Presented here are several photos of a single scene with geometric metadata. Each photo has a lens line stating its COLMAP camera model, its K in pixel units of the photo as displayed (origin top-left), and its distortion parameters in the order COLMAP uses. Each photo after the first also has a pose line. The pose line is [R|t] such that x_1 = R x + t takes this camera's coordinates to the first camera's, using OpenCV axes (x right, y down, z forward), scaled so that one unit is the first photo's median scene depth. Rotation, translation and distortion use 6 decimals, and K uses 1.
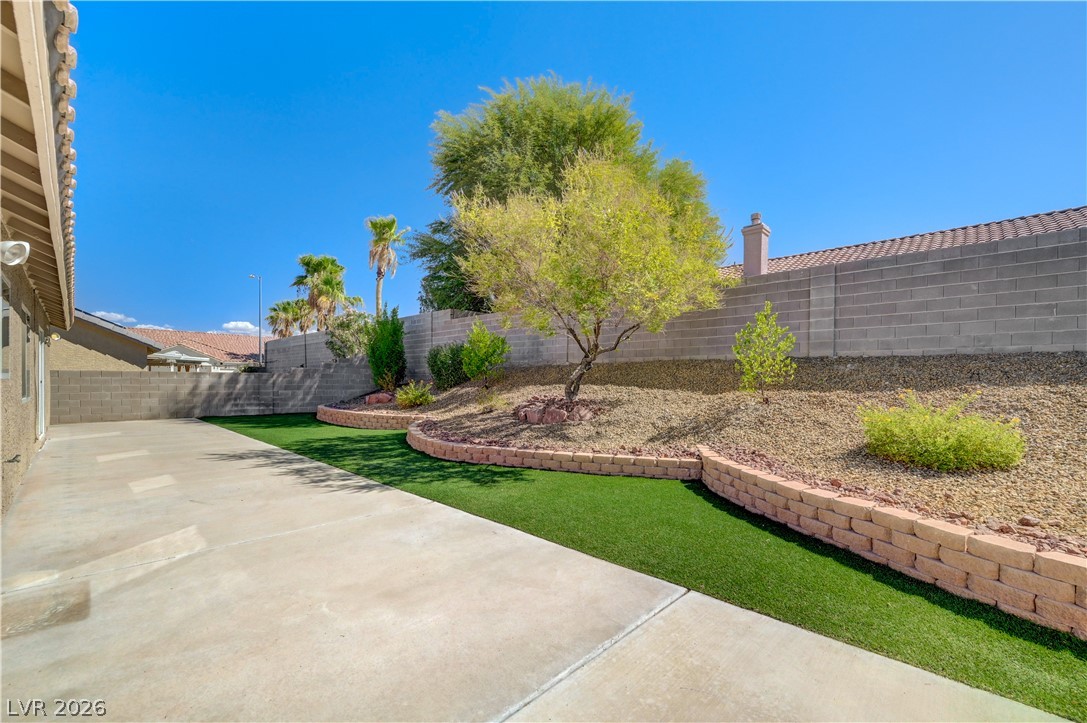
lens RADIAL K [[436.6, 0, 547.0], [0, 436.6, 366.3], [0, 0, 1]] dist [-0.003277, -0.000412]
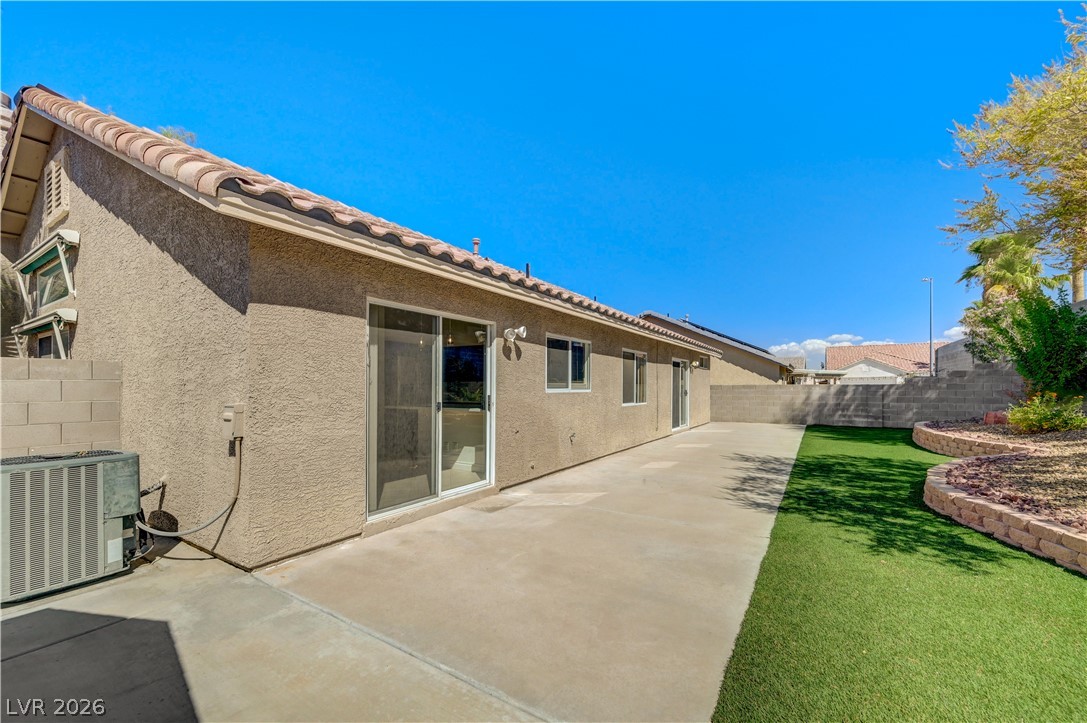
lens RADIAL K [[437.0, 0, 582.9], [0, 437.0, 384.0], [0, 0, 1]] dist [0.003820, 0.000313]
pose [[0.239563, -0.014164, -0.970777, 0.366630], [0.031796, 0.999472, -0.006736, 0.001311], [0.970360, -0.029253, 0.239887, 0.331294]]
